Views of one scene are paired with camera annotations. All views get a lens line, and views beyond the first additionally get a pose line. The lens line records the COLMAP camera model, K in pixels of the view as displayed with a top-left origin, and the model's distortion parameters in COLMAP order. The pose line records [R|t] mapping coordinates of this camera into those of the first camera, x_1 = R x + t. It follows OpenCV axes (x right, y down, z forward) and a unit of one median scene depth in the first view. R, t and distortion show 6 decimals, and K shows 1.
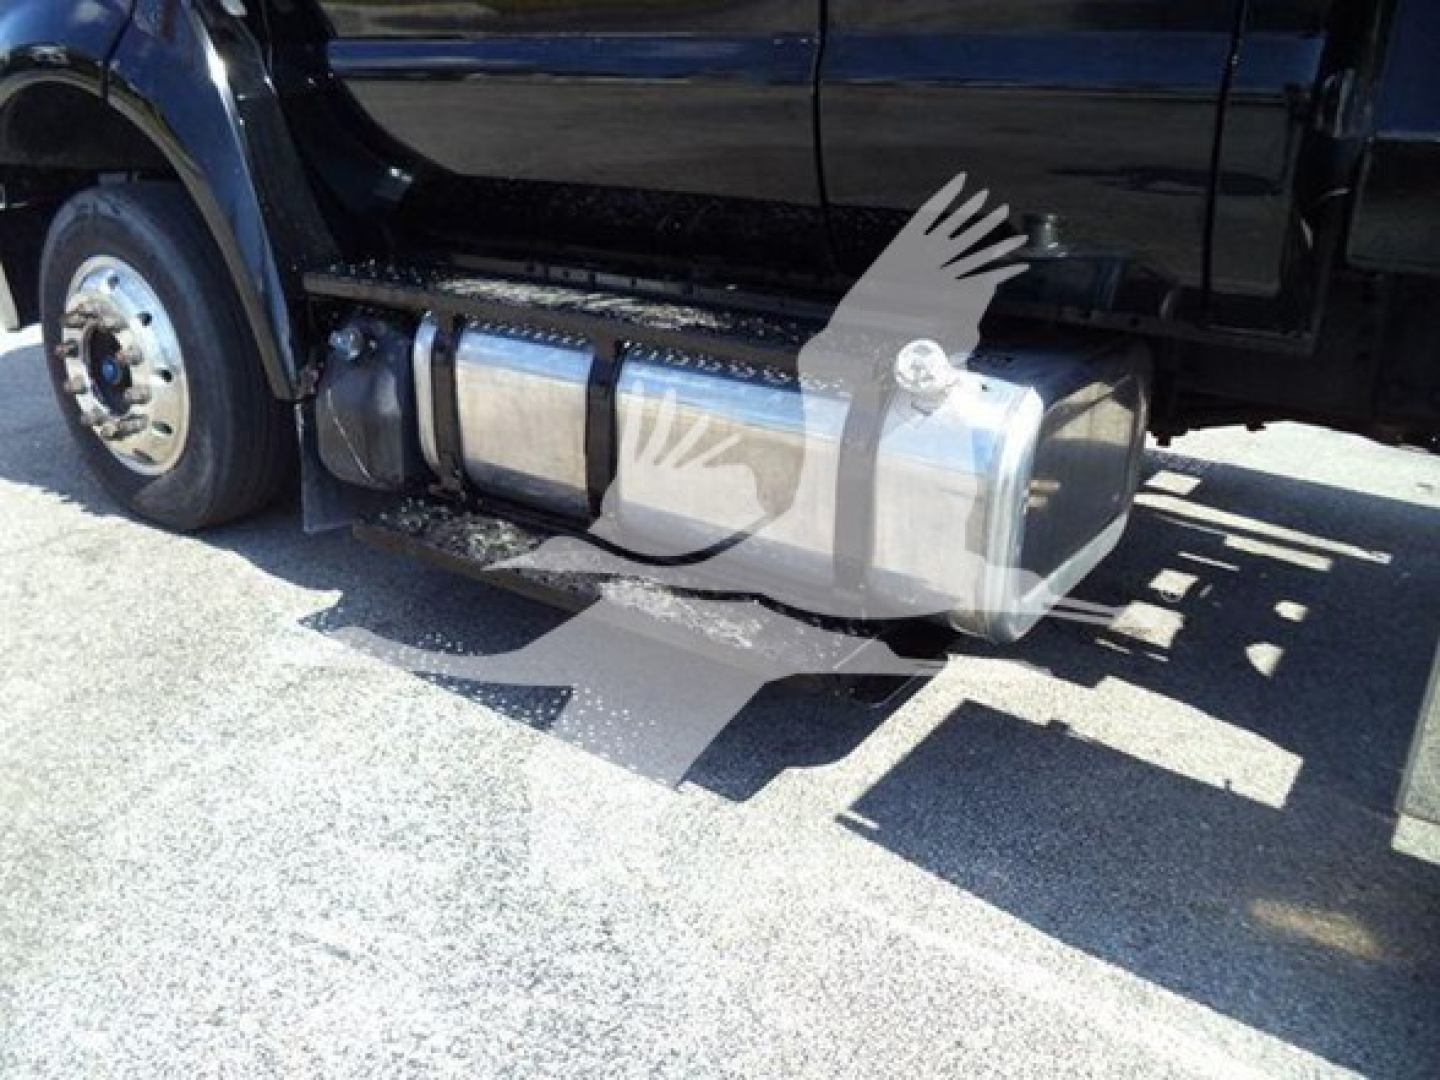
lens RADIAL K [[1175.6, 0, 727.8], [0, 1175.6, 564.7], [0, 0, 1]] dist [-0.024167, -0.005513]
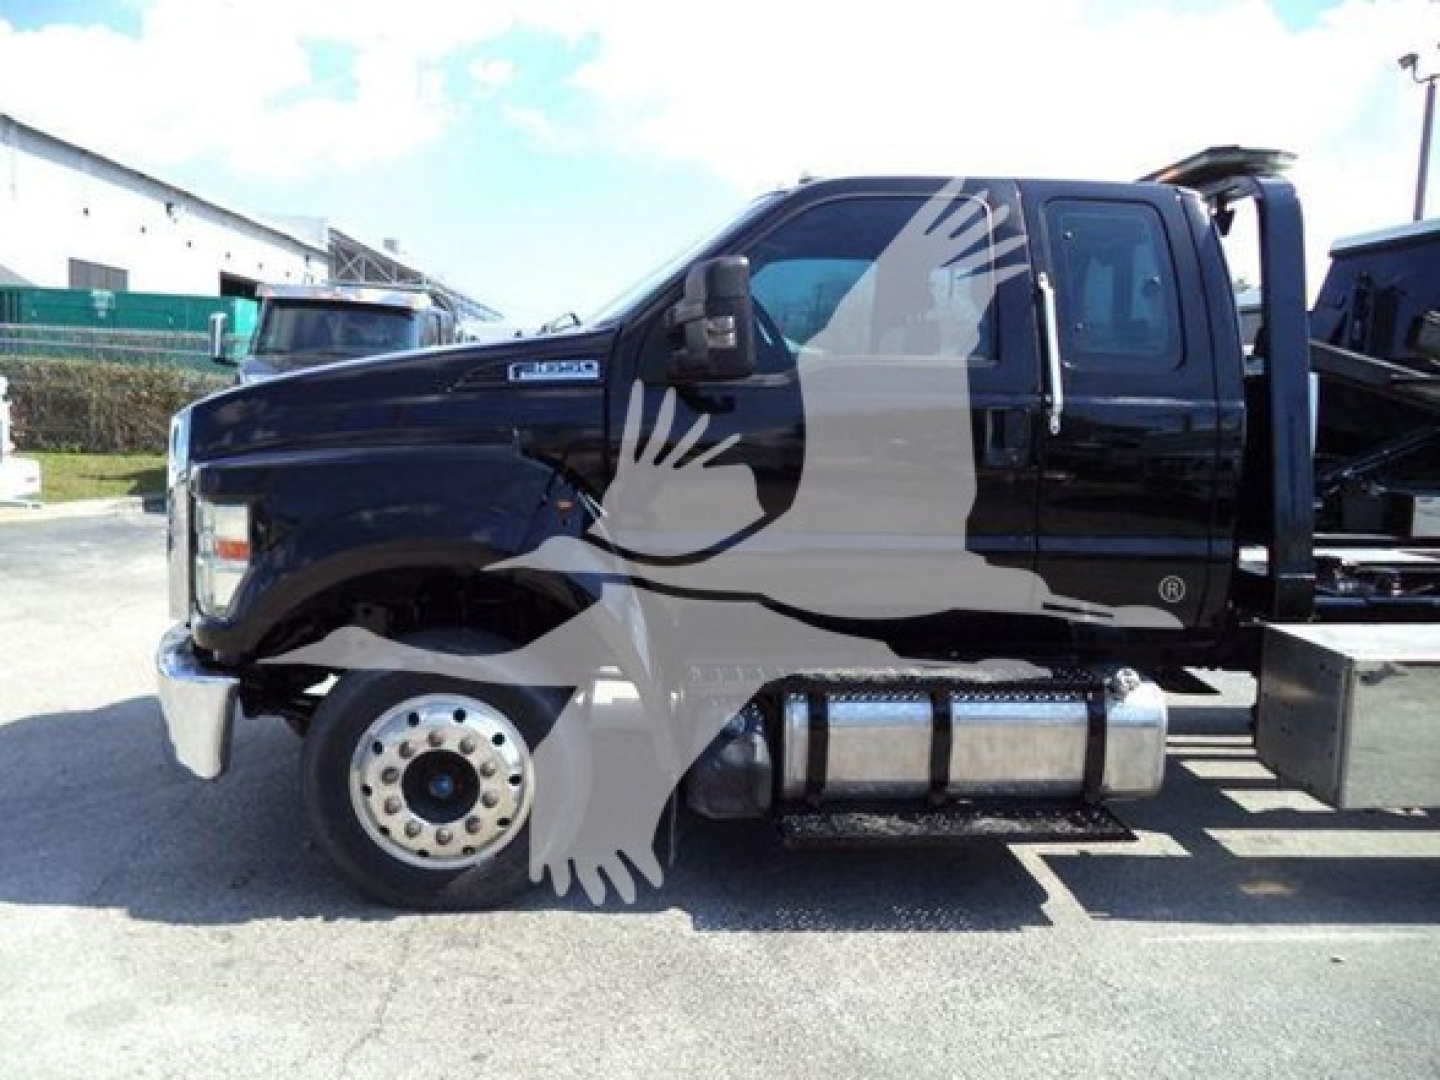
lens RADIAL K [[1175.6, 0, 727.8], [0, 1175.6, 564.7], [0, 0, 1]] dist [-0.024167, -0.005513]
pose [[0.765316, -0.099411, 0.635932, -1.340712], [0.241142, 0.960327, -0.140082, -0.186102], [-0.596776, 0.260557, 0.758926, -0.216764]]
